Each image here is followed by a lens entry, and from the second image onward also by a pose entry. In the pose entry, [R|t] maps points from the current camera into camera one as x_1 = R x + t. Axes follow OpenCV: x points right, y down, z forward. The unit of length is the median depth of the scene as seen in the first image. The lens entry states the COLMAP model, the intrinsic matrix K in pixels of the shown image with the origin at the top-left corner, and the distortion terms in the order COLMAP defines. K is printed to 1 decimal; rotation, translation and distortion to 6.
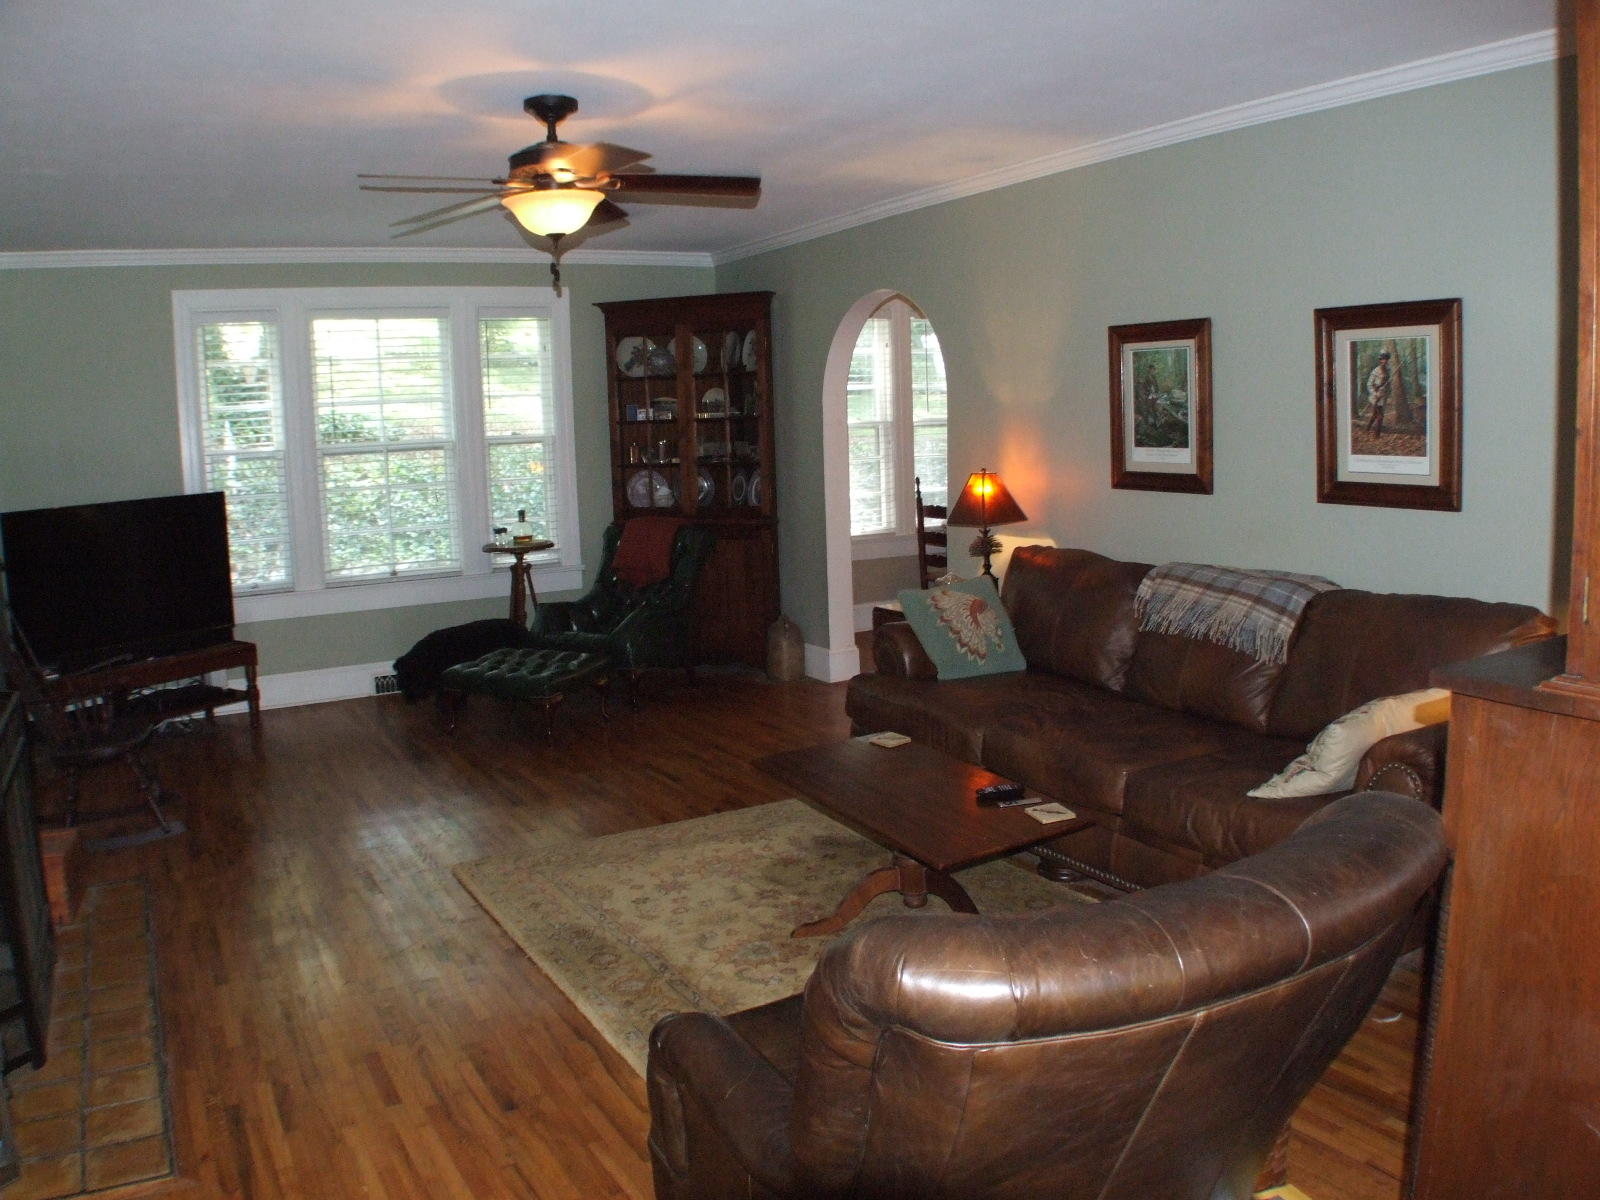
lens RADIAL K [[1271.4, 0, 800.0], [0, 1271.4, 600.0], [0, 0, 1]] dist [-0.205386, 0.076238]
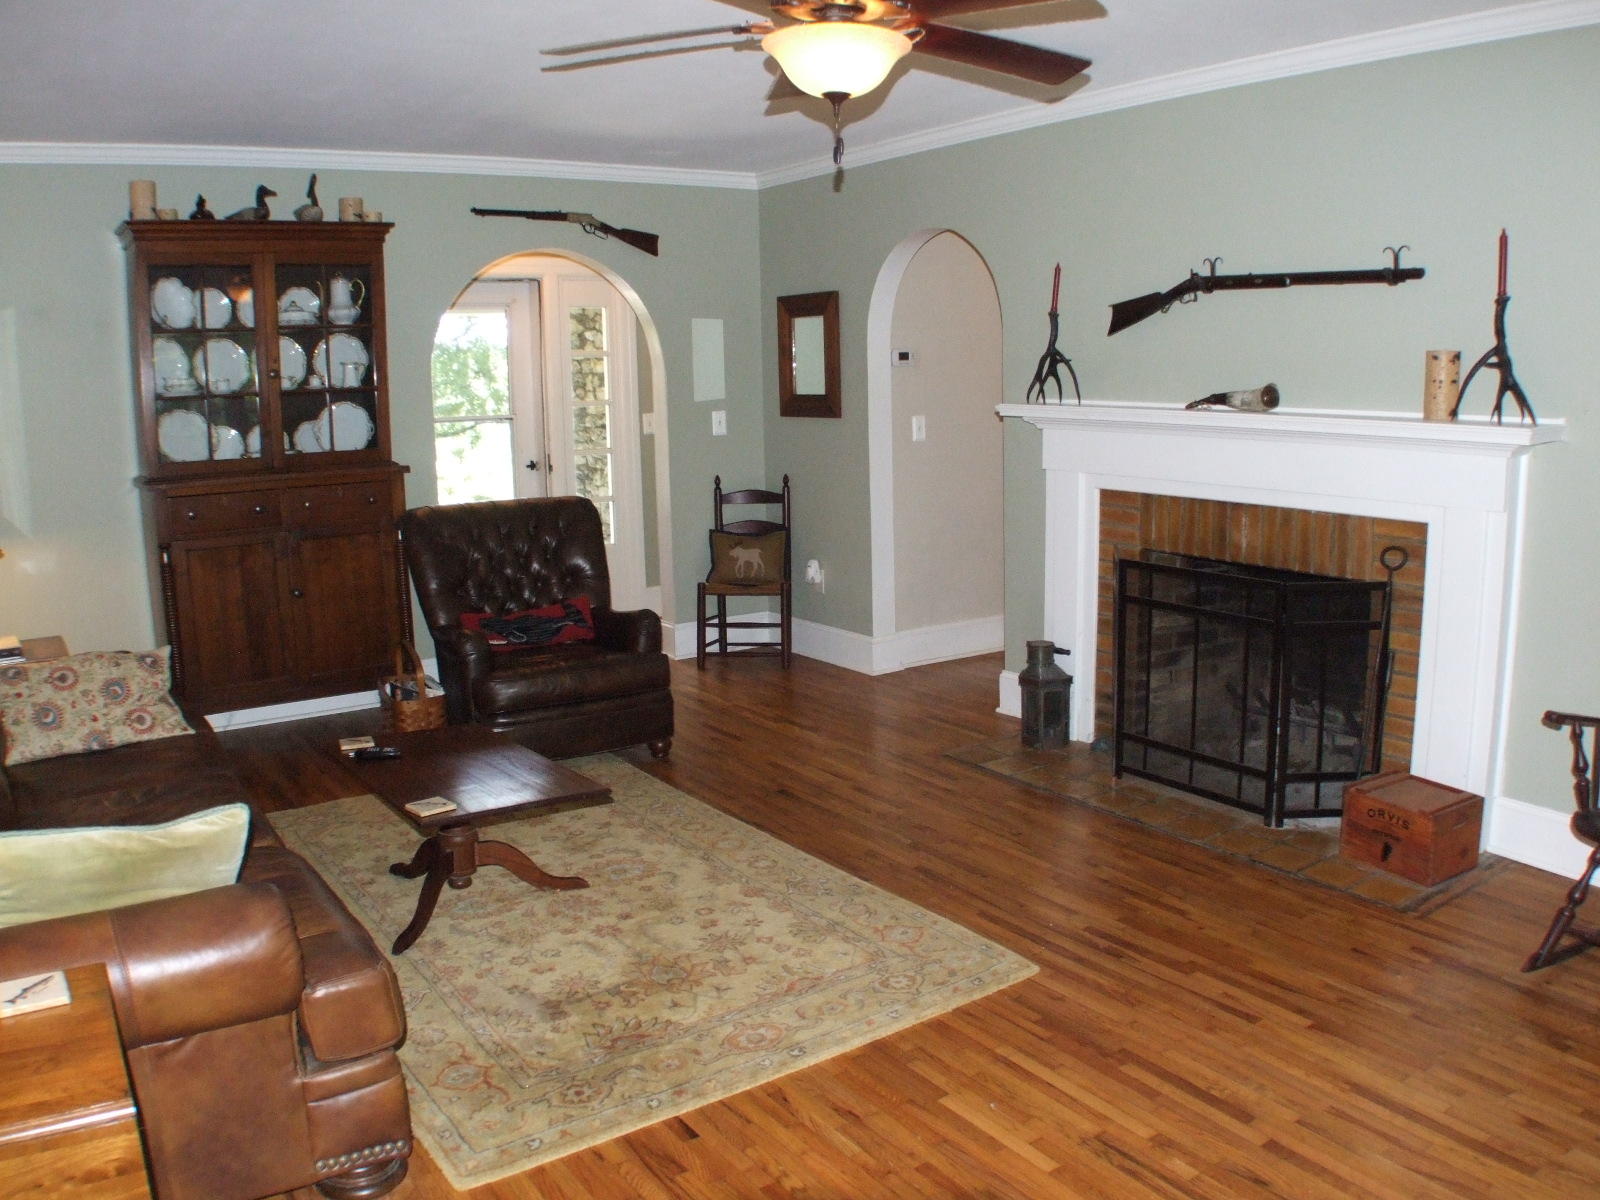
lens RADIAL K [[1291.5, 0, 818.5], [0, 1291.5, 597.5], [0, 0, 1]] dist [-0.217632, 0.105373]
pose [[-0.993596, 0.068552, -0.089823, -0.064776], [0.036564, 0.947232, 0.318456, -0.152698], [0.106914, 0.313132, -0.943672, 1.065917]]
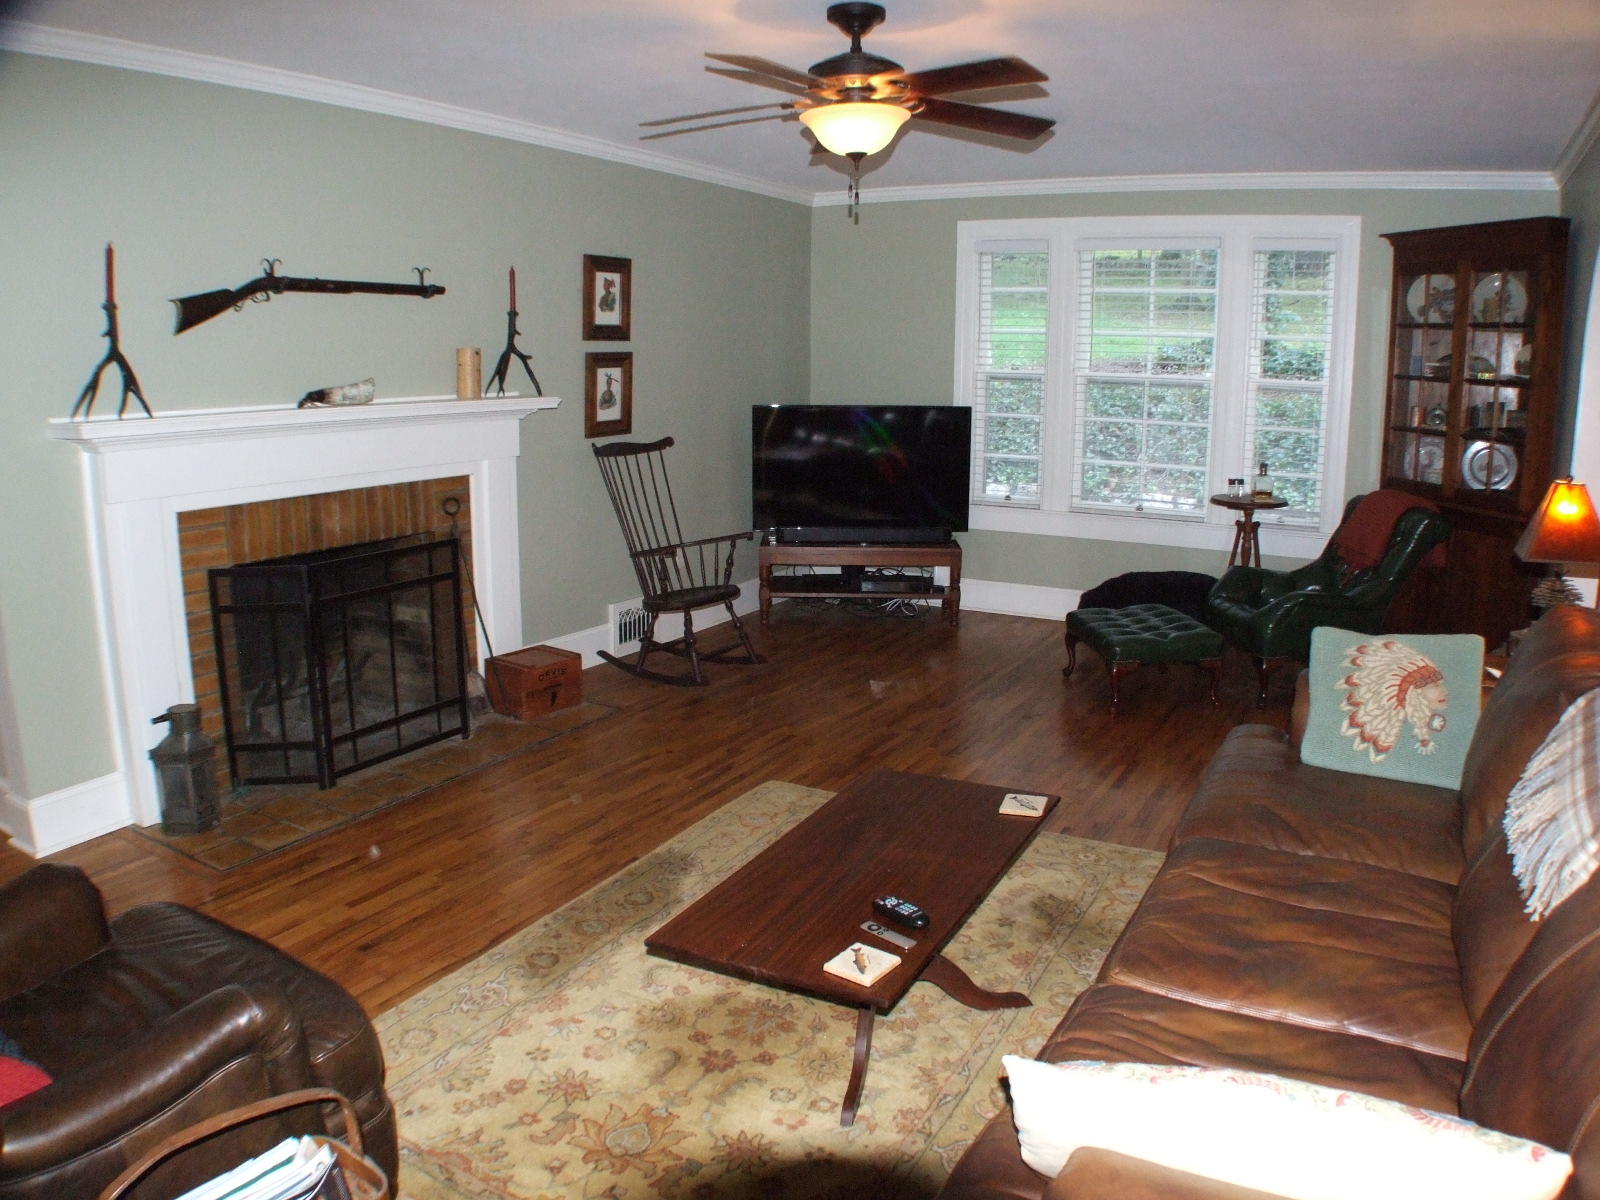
lens RADIAL K [[1170.8, 0, 800.0], [0, 1170.8, 600.0], [0, 0, 1]] dist [-0.214317, 0.080574]
pose [[0.523464, 0.209727, -0.825833, 0.333406], [-0.147478, 0.976906, 0.154613, -0.057321], [0.839187, 0.040857, 0.542306, 0.318821]]
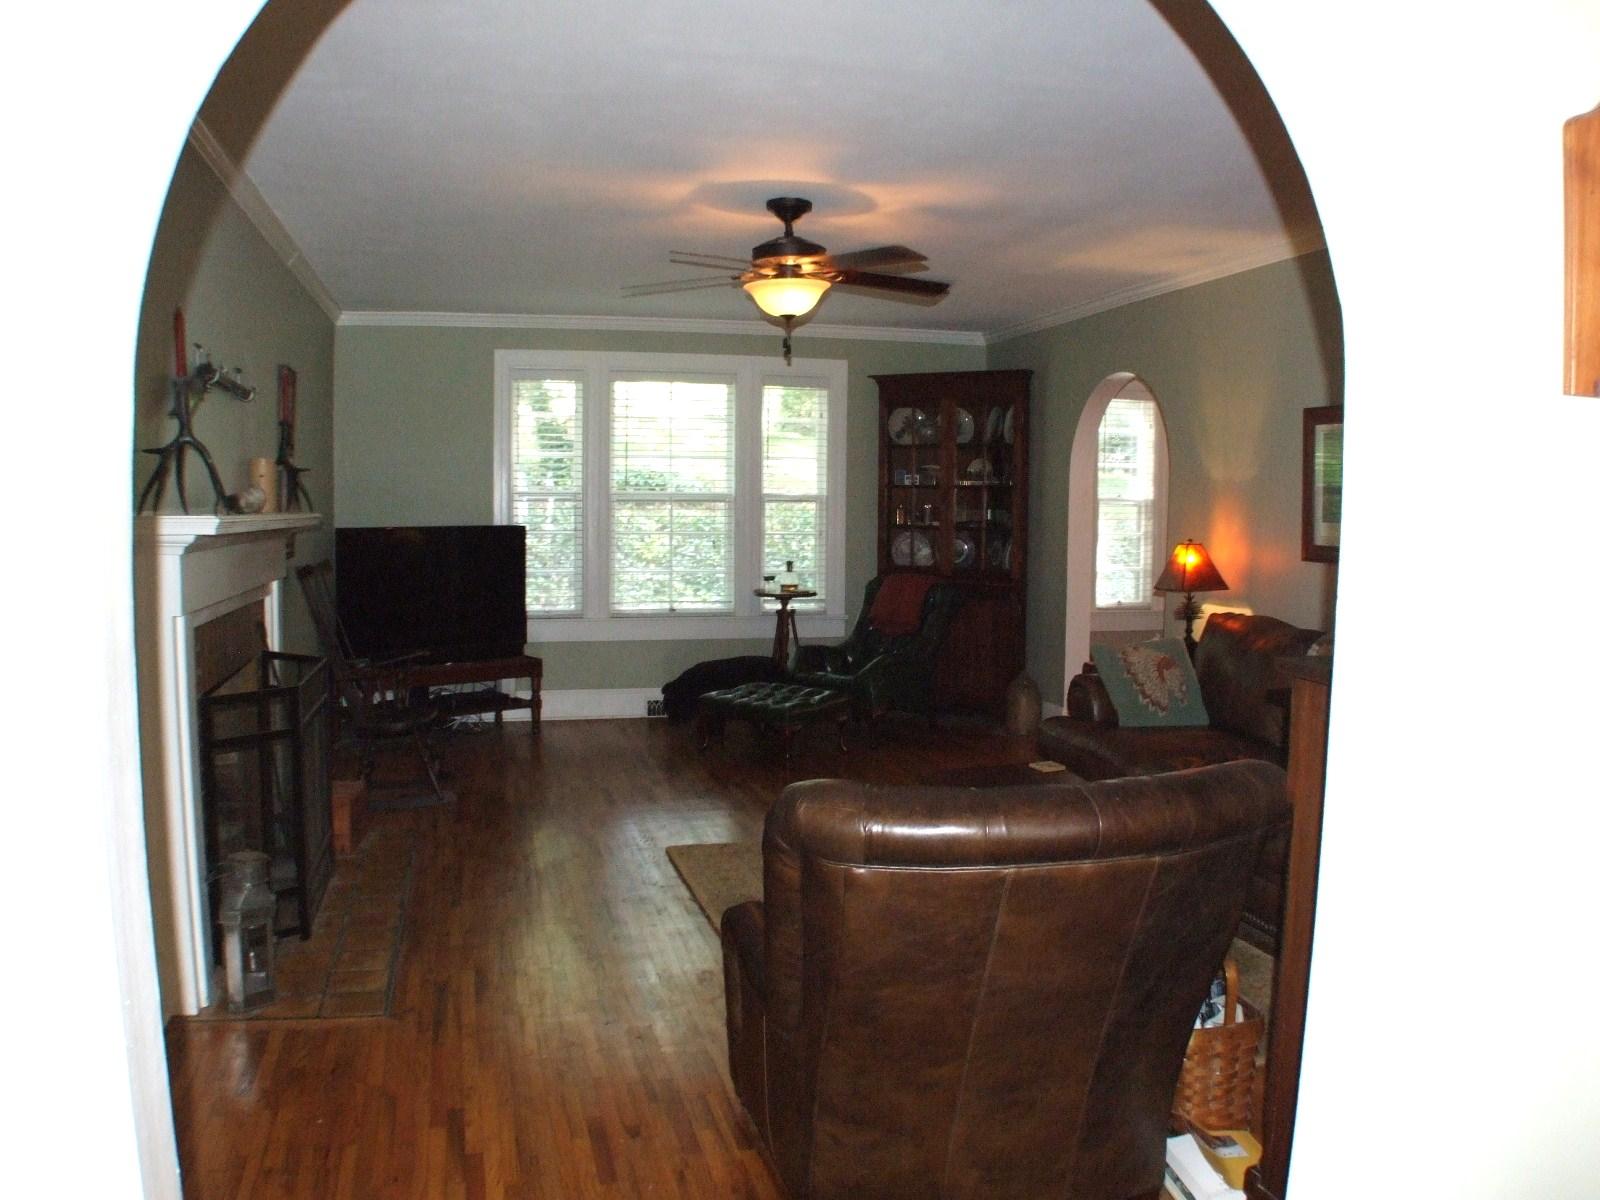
lens RADIAL K [[1291.5, 0, 818.5], [0, 1291.5, 597.5], [0, 0, 1]] dist [-0.217632, 0.105373]
pose [[0.968782, 0.059324, -0.240712, 0.085129], [-0.074822, 0.995637, -0.055755, 0.024237], [0.236355, 0.072025, 0.968994, -0.094435]]
